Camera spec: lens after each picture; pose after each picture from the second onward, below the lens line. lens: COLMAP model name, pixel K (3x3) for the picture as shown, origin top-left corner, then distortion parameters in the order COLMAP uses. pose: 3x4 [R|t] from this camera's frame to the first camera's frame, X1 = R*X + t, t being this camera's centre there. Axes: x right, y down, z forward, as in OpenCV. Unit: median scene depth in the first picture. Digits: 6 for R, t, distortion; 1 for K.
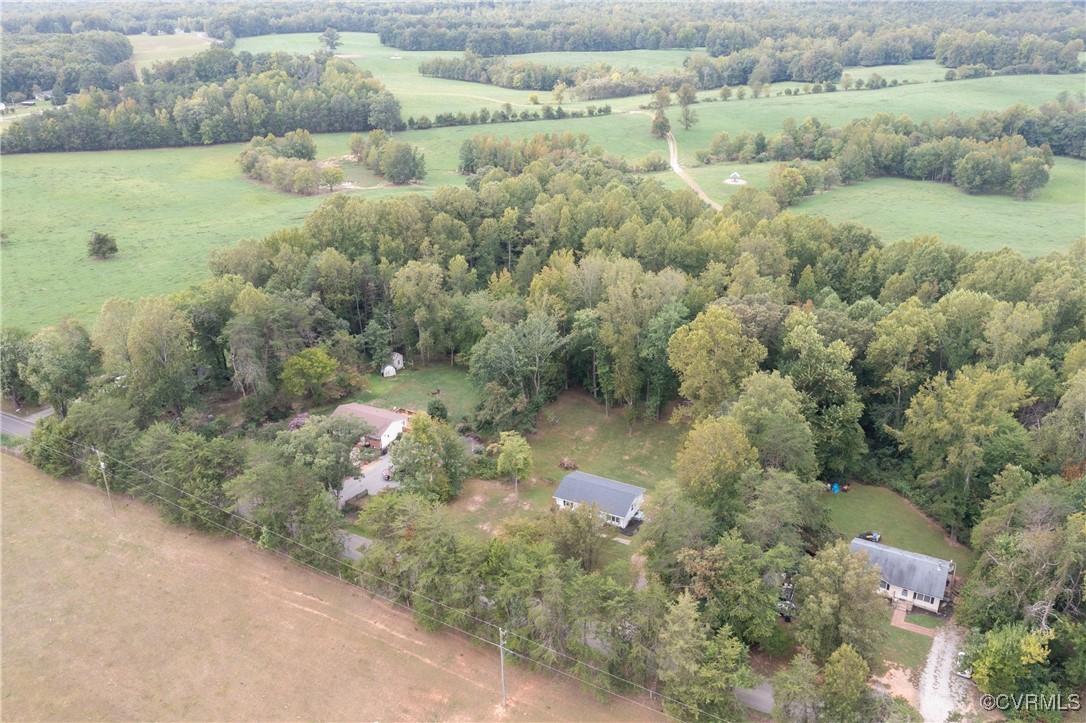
lens RADIAL K [[867.2, 0, 543.0], [0, 867.2, 361.5], [0, 0, 1]] dist [0.009517, 0.015640]
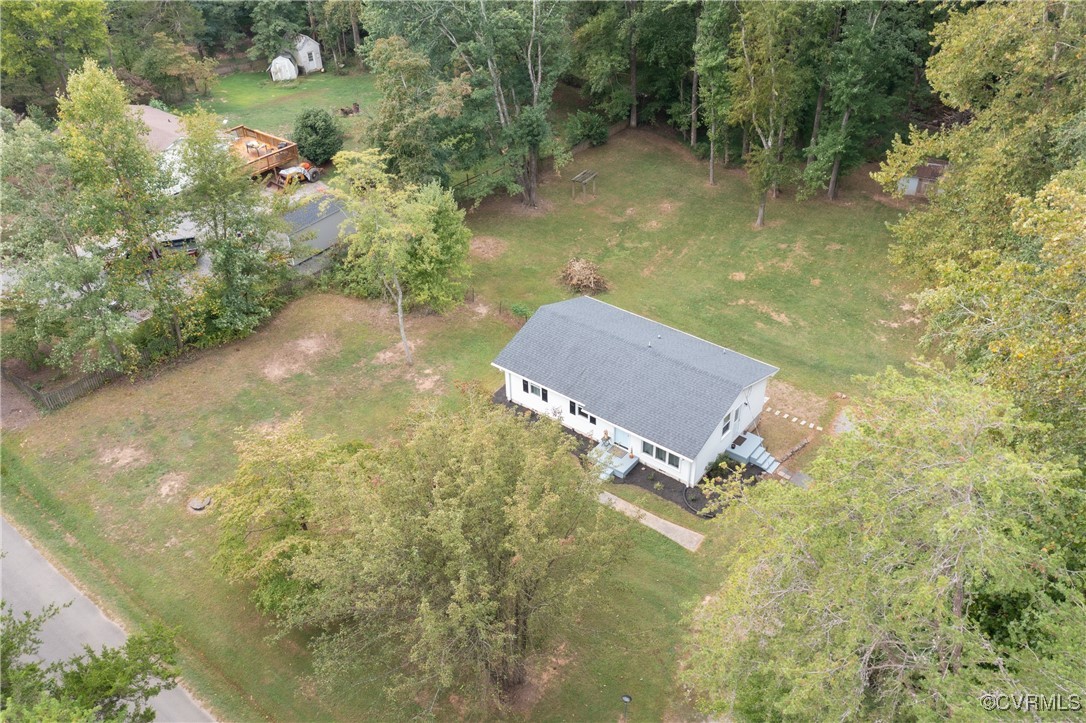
lens RADIAL K [[867.2, 0, 543.0], [0, 867.2, 361.5], [0, 0, 1]] dist [0.009517, 0.015640]
pose [[0.983508, 0.100652, -0.150273, 0.064022], [-0.069813, 0.977722, 0.197956, 0.068802], [0.166850, -0.184200, 0.968623, 0.534007]]
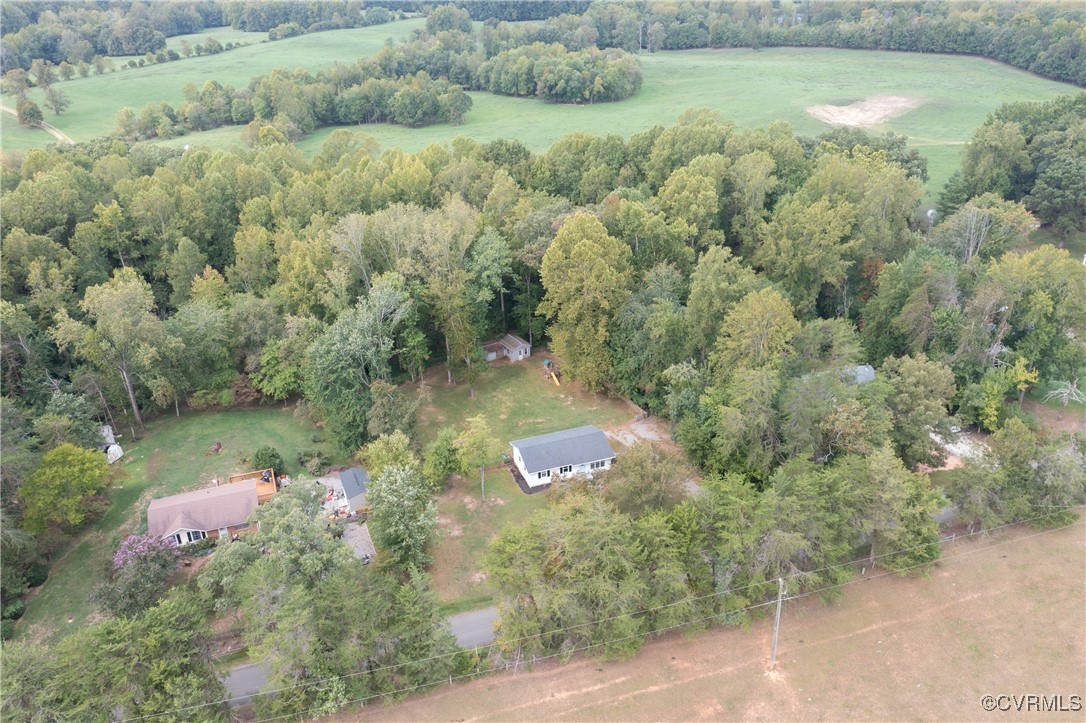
lens RADIAL K [[867.2, 0, 543.0], [0, 867.2, 361.5], [0, 0, 1]] dist [0.009517, 0.015640]
pose [[0.678516, -0.327101, 0.657739, -0.389031], [0.316462, 0.938200, 0.140119, -0.046138], [-0.662924, 0.113077, 0.740098, 0.283888]]
